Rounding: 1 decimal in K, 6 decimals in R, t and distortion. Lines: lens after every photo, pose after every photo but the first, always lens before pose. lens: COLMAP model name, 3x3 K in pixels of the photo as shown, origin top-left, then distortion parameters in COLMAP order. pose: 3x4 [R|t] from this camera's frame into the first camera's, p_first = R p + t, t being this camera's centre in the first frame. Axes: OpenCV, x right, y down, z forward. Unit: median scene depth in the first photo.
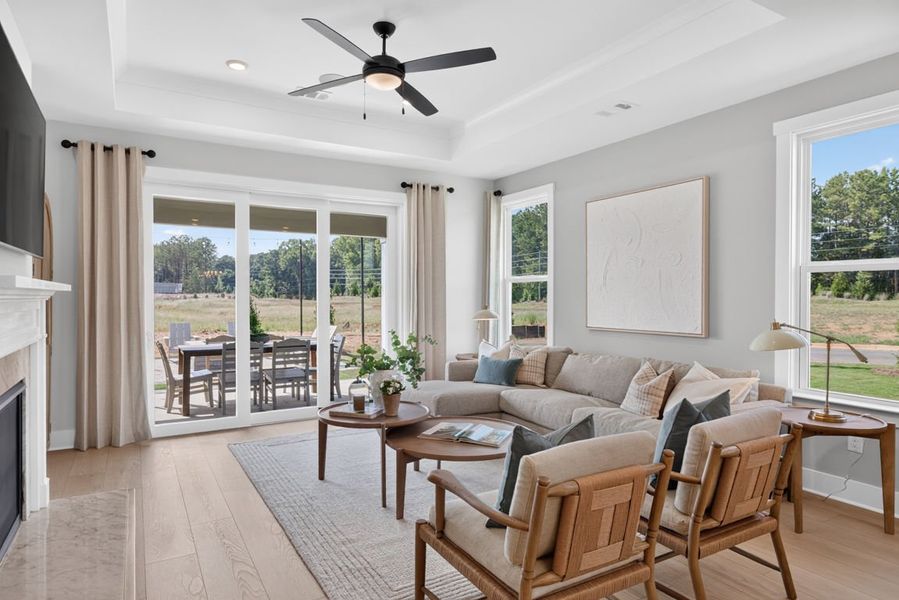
lens RADIAL K [[526.7, 0, 446.4], [0, 526.7, 300.9], [0, 0, 1]] dist [0.002782, 0.001873]
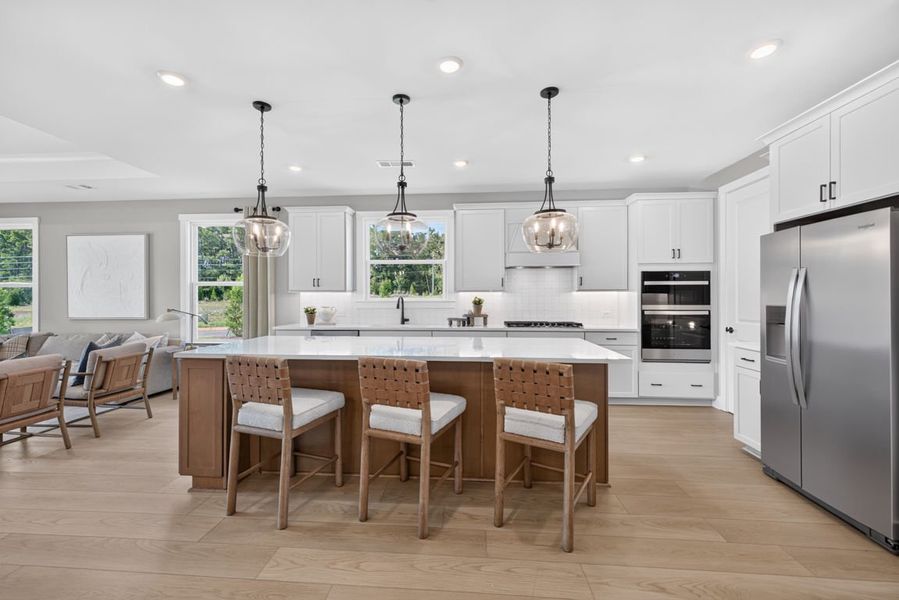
lens RADIAL K [[375.4, 0, 442.0], [0, 375.4, 294.7], [0, 0, 1]] dist [0.000797, -0.000030]
pose [[0.570591, 0.001728, 0.821232, -0.006969], [0.012037, 0.999873, -0.010467, 0.008925], [-0.821146, 0.015858, 0.570498, -0.552042]]
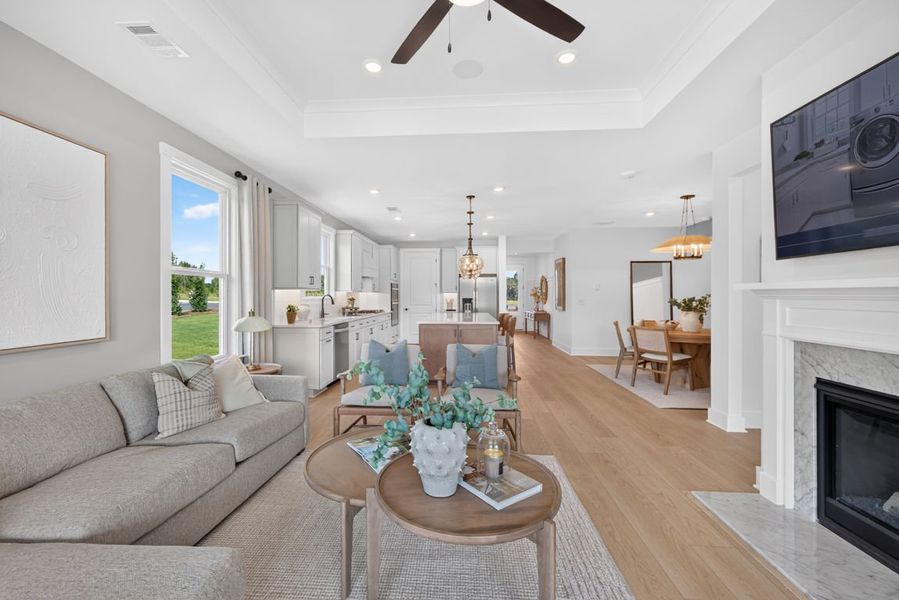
lens RADIAL K [[389.7, 0, 435.0], [0, 389.7, 295.0], [0, 0, 1]] dist [-0.000265, -0.000062]
pose [[-0.822288, -0.003973, 0.569058, -0.276472], [0.001513, 0.999957, 0.009167, -0.009431], [-0.569070, 0.008399, -0.822246, 1.075351]]
